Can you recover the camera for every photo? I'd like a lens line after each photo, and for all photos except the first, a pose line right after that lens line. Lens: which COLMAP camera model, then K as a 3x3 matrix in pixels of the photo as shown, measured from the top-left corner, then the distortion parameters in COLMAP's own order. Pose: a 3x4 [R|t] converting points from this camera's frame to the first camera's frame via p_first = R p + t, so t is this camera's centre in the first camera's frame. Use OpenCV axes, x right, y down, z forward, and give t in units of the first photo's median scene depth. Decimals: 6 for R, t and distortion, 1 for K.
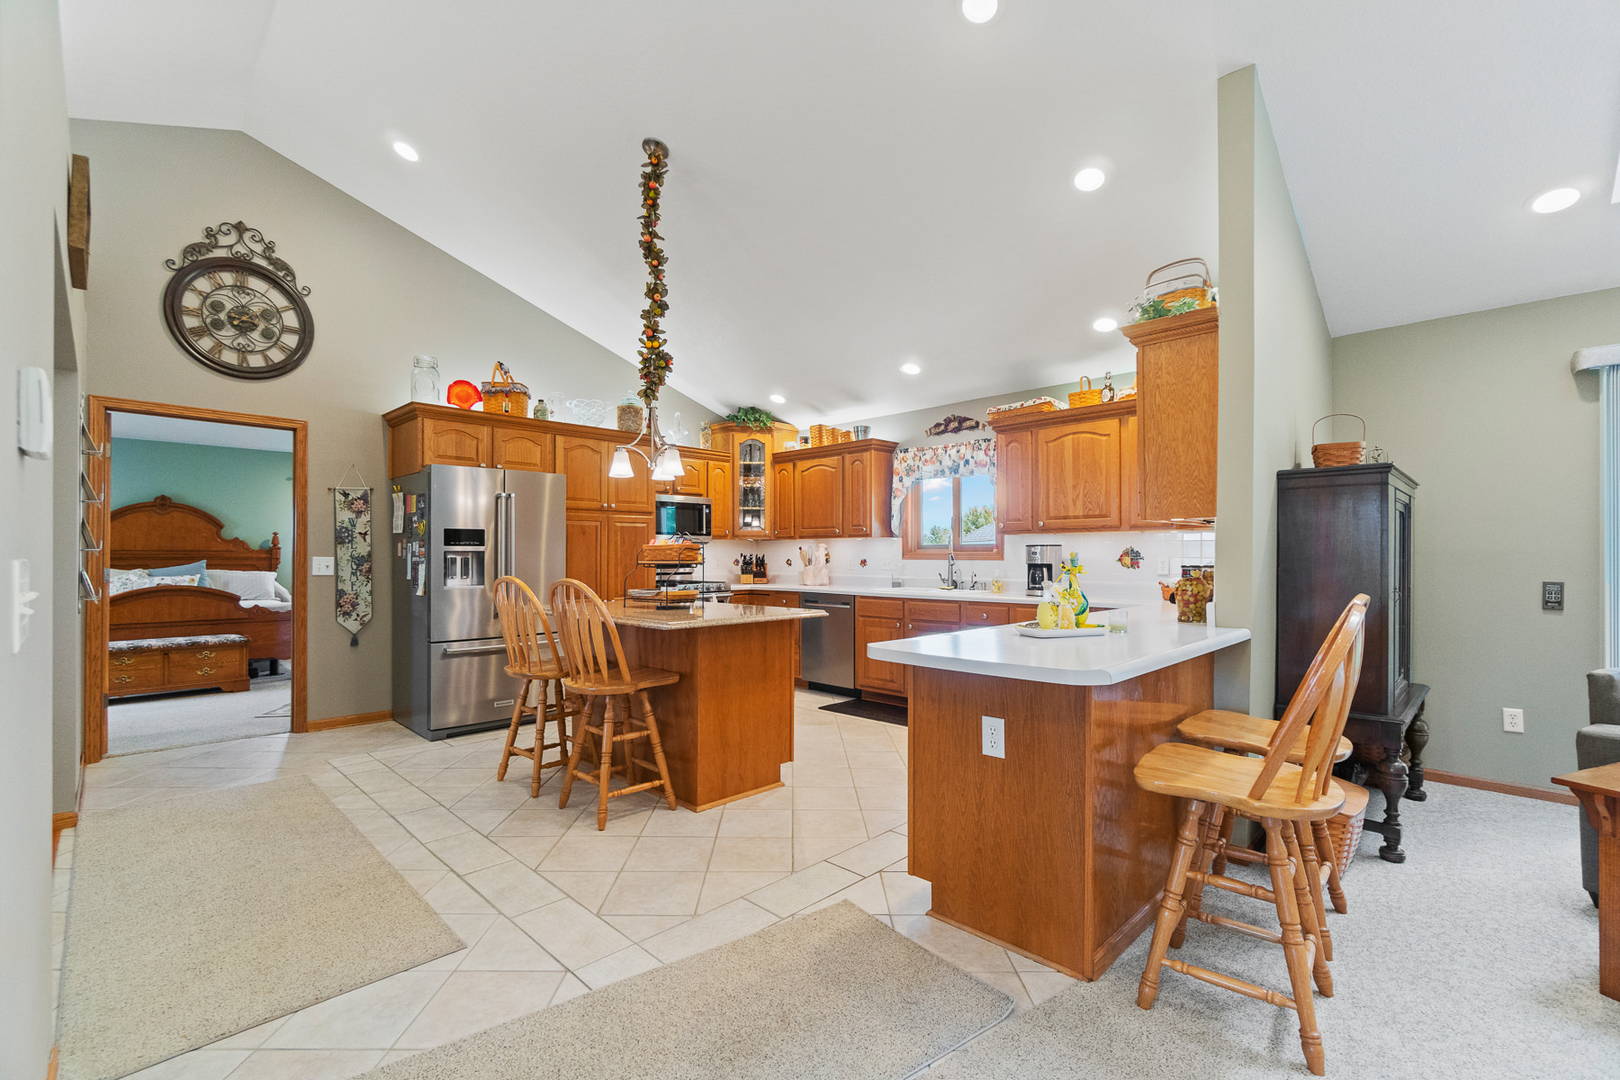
lens RADIAL K [[707.4, 0, 798.2], [0, 707.4, 552.7], [0, 0, 1]] dist [0.012419, -0.000079]
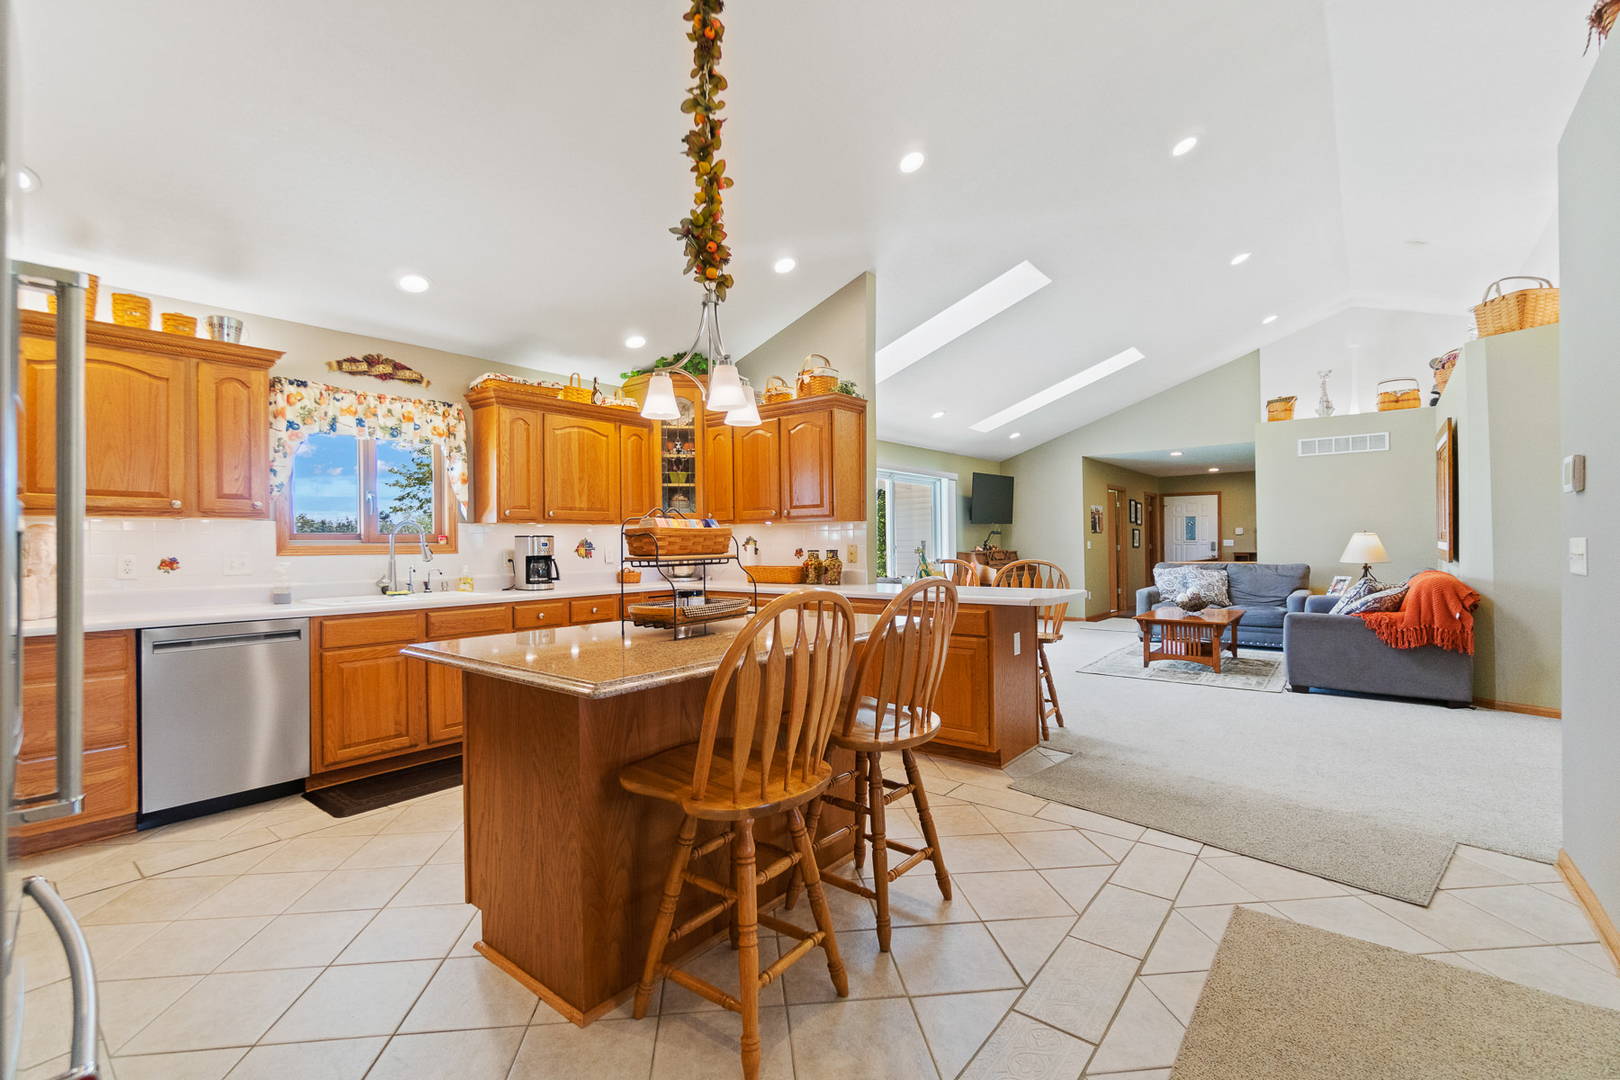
lens RADIAL K [[707.4, 0, 798.1], [0, 707.4, 537.4], [0, 0, 1]] dist [0.012419, -0.000079]
pose [[-0.107626, 0.007565, 0.994163, -0.917117], [0.006371, 0.999956, -0.006919, -0.000307], [-0.994171, 0.005589, -0.107670, 1.102428]]
